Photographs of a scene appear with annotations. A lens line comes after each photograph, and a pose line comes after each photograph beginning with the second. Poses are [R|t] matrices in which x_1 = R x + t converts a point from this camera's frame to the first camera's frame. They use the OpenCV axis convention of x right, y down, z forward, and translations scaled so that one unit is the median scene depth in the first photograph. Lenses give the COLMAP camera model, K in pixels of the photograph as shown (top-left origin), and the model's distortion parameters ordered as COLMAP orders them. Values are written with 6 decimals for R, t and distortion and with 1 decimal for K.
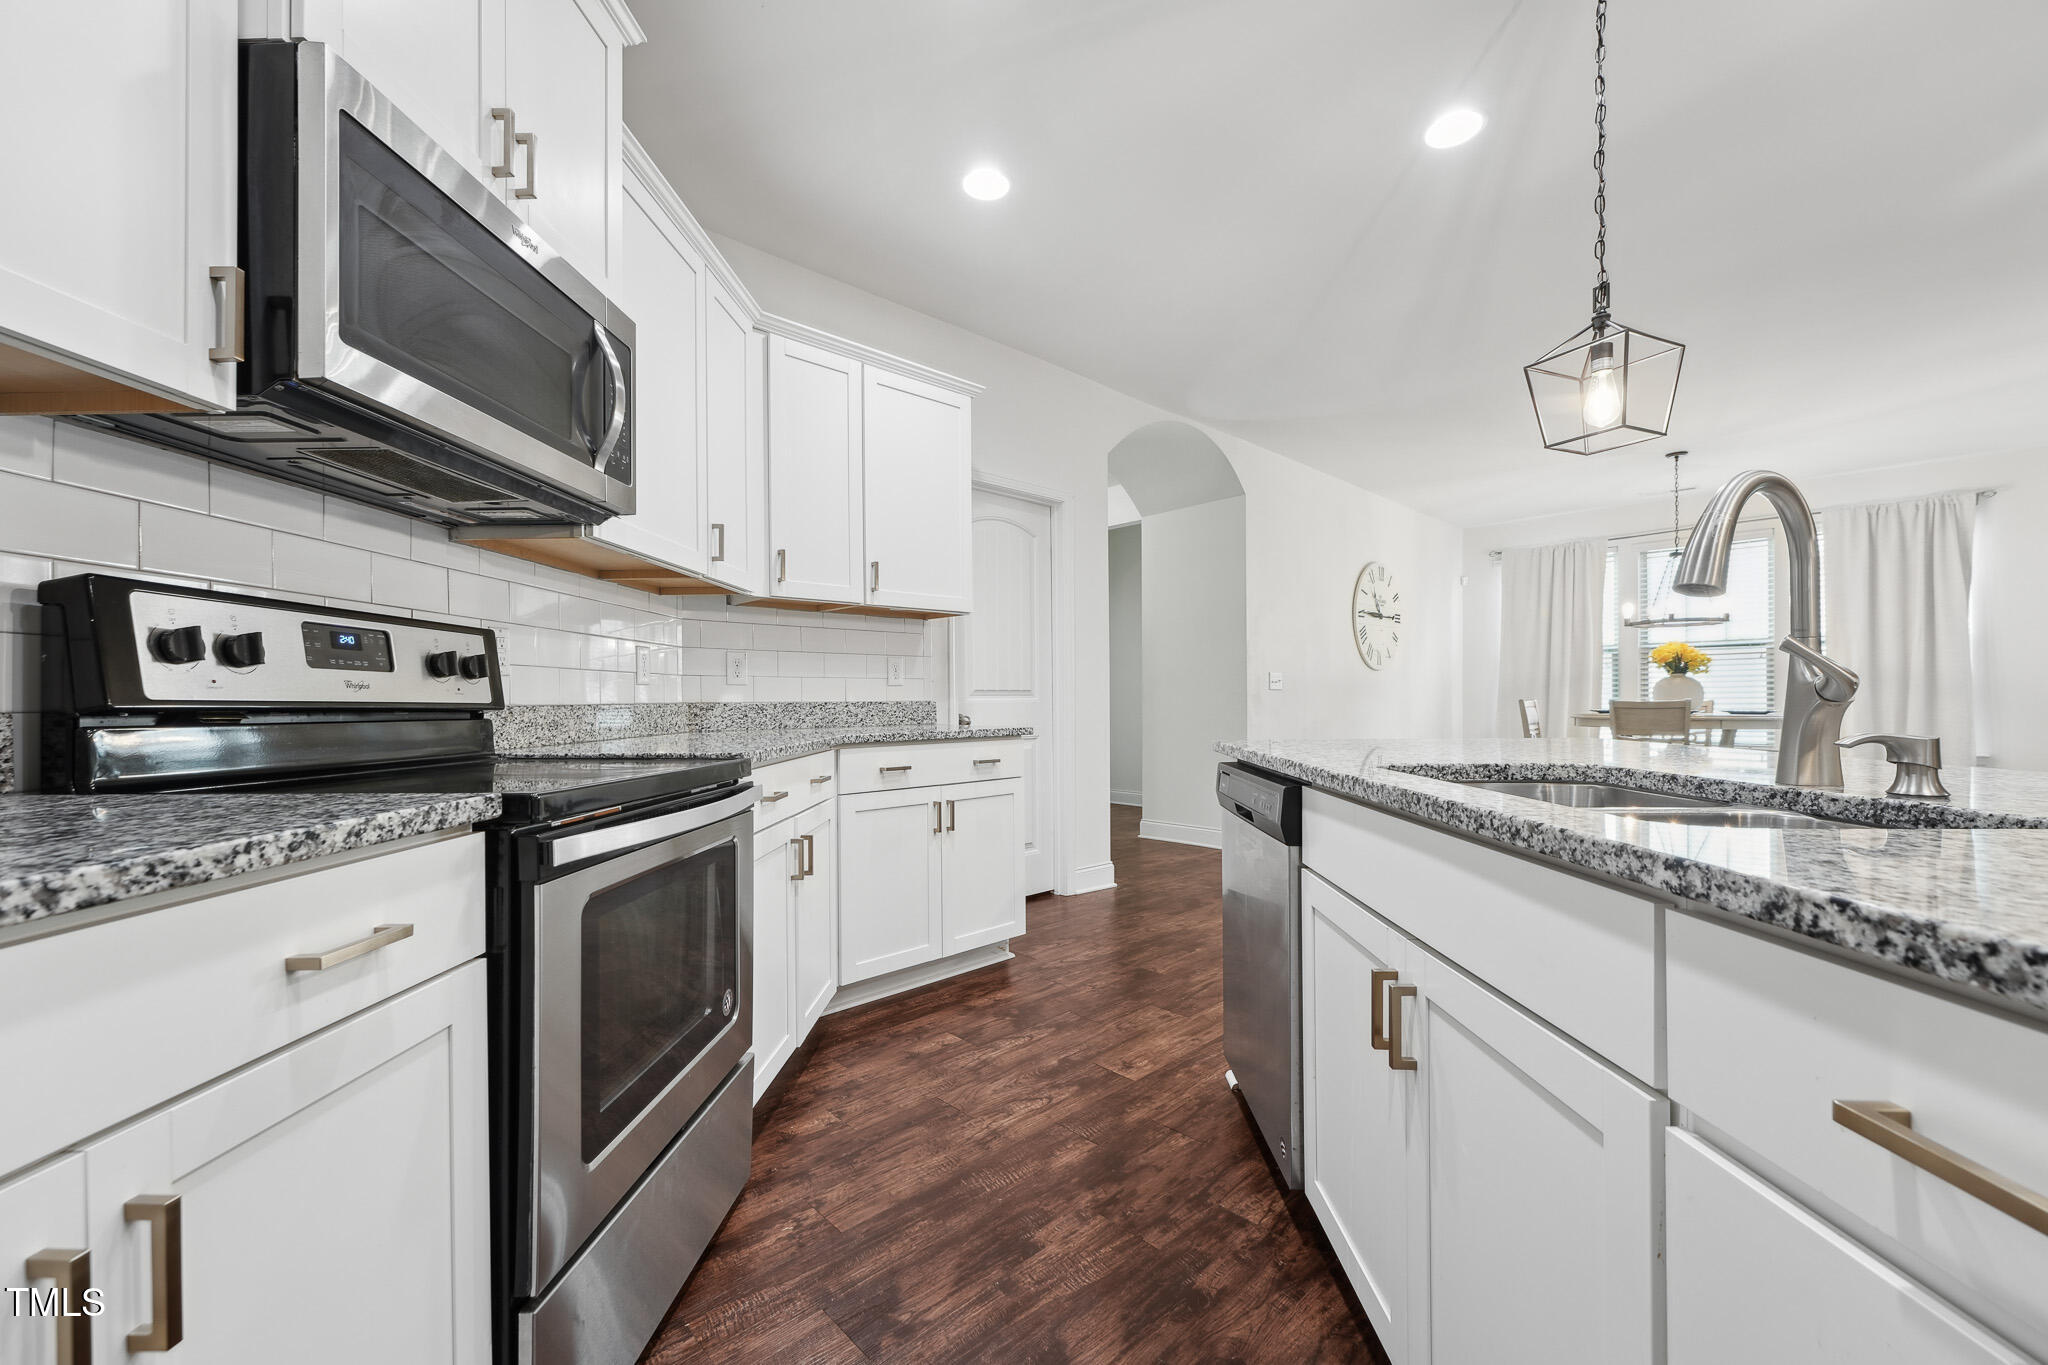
lens RADIAL K [[821.7, 0, 1022.0], [0, 821.7, 698.1], [0, 0, 1]] dist [0.000858, 0.001294]
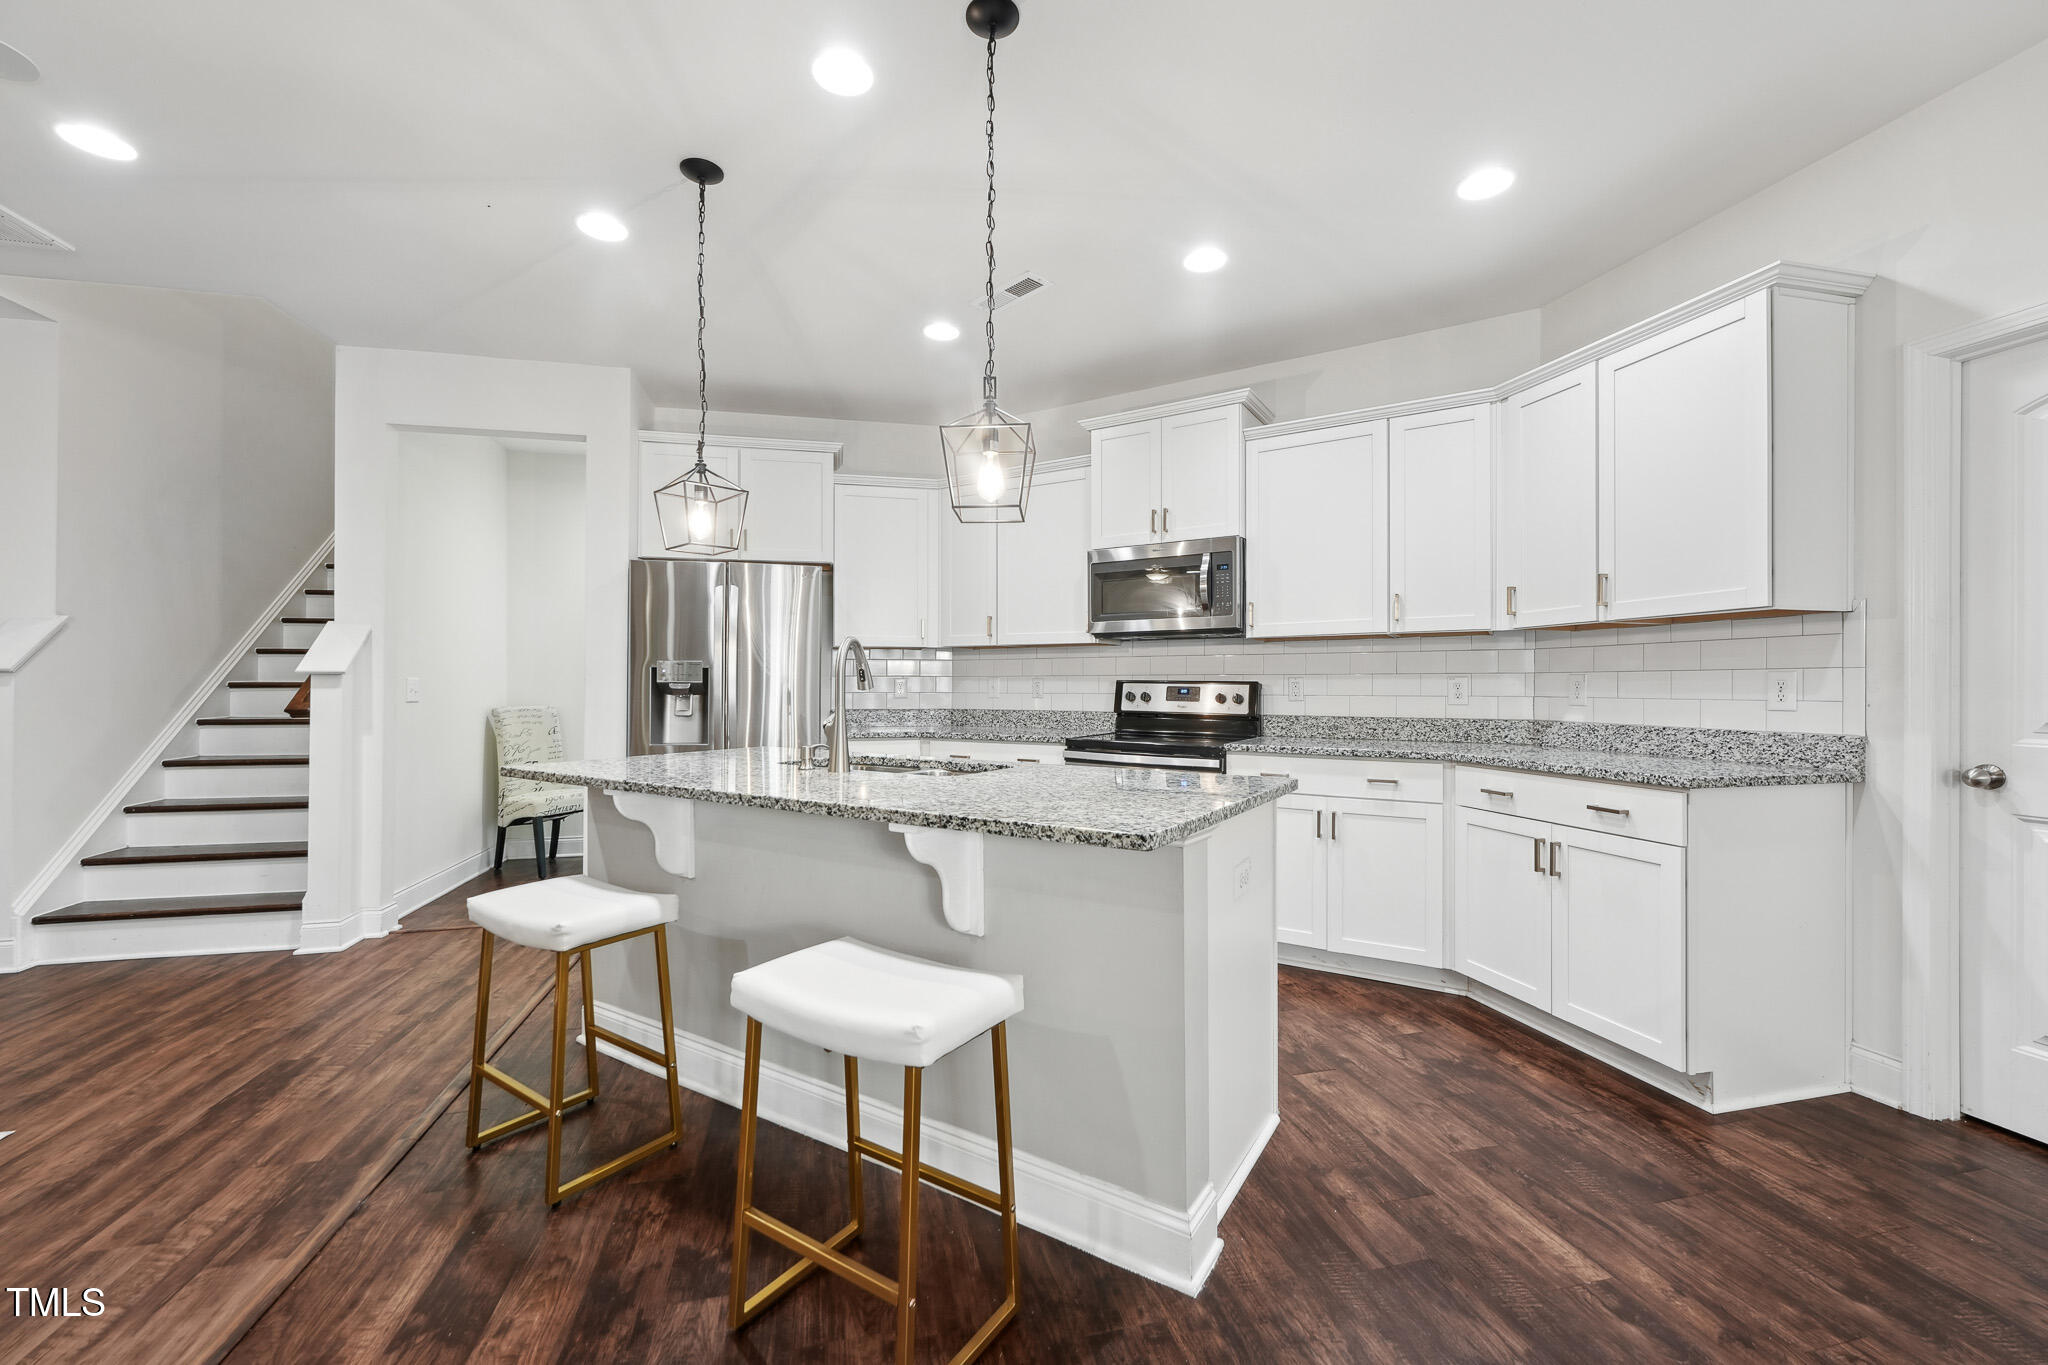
lens RADIAL K [[821.7, 0, 1016.5], [0, 821.7, 679.6], [0, 0, 1]] dist [0.000858, 0.001294]
pose [[-0.506939, -0.000783, -0.861982, 1.074606], [0.002645, 0.999993, -0.002464, -0.056082], [0.861978, -0.003529, -0.506934, 1.041402]]
